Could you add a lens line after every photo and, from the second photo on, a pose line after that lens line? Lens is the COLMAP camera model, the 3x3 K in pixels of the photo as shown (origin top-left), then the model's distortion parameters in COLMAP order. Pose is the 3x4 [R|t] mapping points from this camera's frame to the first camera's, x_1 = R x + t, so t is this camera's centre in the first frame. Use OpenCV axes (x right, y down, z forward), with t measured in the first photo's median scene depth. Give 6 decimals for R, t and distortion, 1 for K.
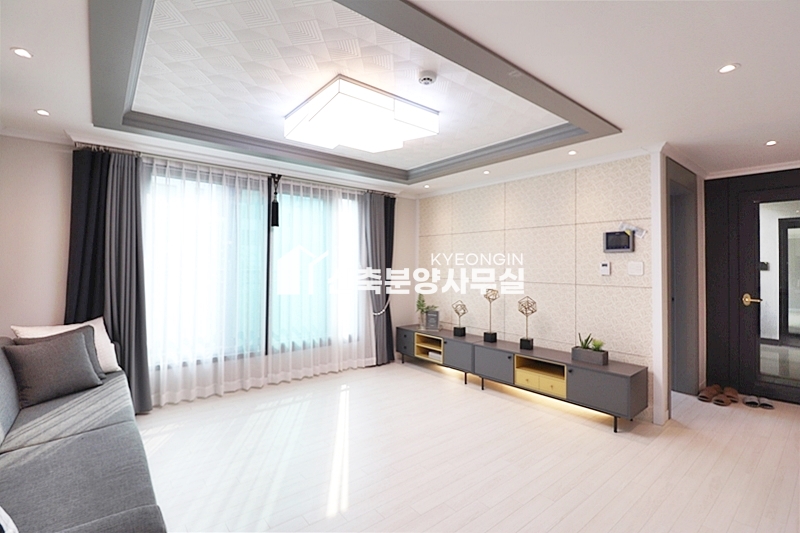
lens RADIAL K [[375.3, 0, 396.6], [0, 375.3, 261.5], [0, 0, 1]] dist [-0.000992, -0.000328]
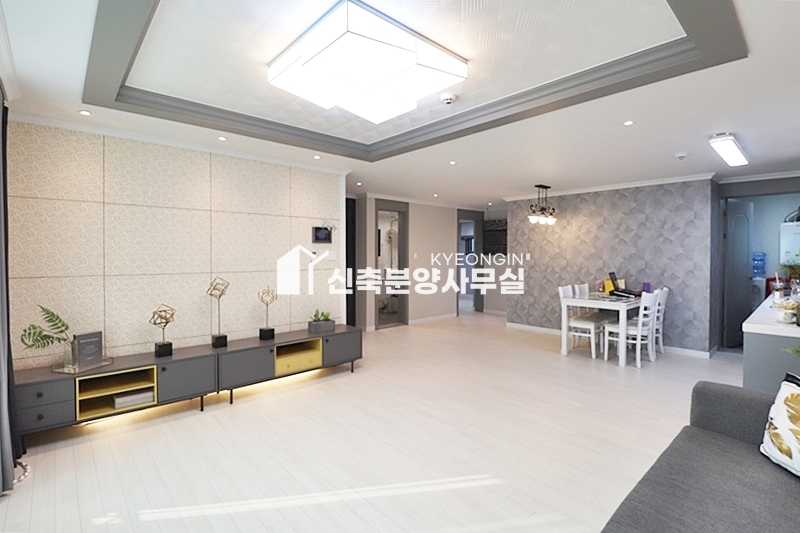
lens RADIAL K [[375.3, 0, 396.6], [0, 375.3, 261.5], [0, 0, 1]] dist [-0.000992, -0.000328]
pose [[-0.049068, -0.019522, 0.998605, -0.660782], [-0.005709, 0.999798, 0.019265, 0.011515], [-0.998779, -0.004756, -0.049169, 0.739505]]
